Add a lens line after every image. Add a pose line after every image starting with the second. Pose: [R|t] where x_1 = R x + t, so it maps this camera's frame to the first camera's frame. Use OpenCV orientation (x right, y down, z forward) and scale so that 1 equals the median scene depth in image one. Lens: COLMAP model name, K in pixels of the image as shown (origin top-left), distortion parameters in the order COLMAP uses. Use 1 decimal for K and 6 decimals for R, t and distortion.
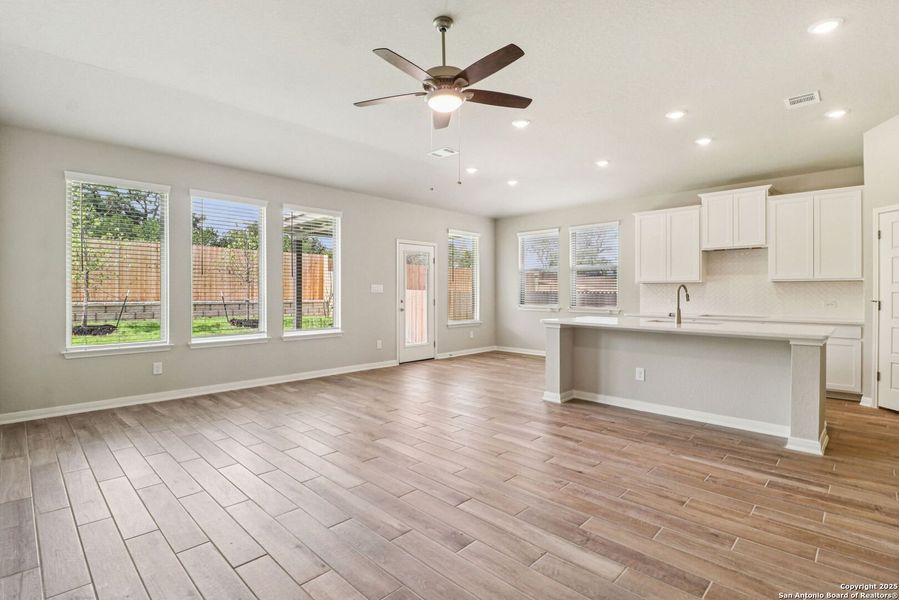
lens RADIAL K [[431.2, 0, 443.1], [0, 431.2, 284.8], [0, 0, 1]] dist [0.000052, -0.000325]
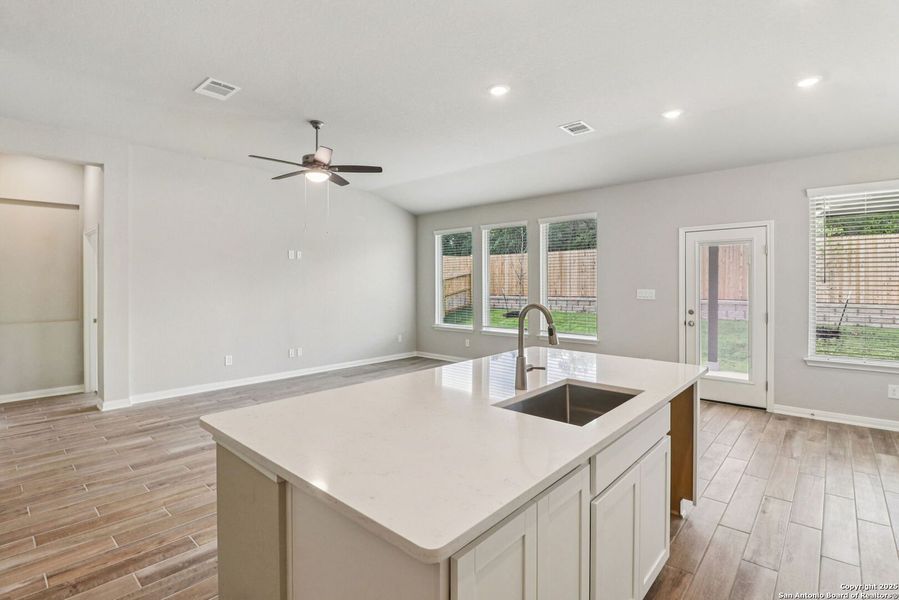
lens RADIAL K [[431.2, 0, 443.1], [0, 431.2, 284.8], [0, 0, 1]] dist [0.000052, -0.000325]
pose [[0.040843, -0.004253, -0.999157, 1.888968], [0.016732, 0.999854, -0.003572, -0.038431], [0.999025, -0.016572, 0.040908, 1.705736]]
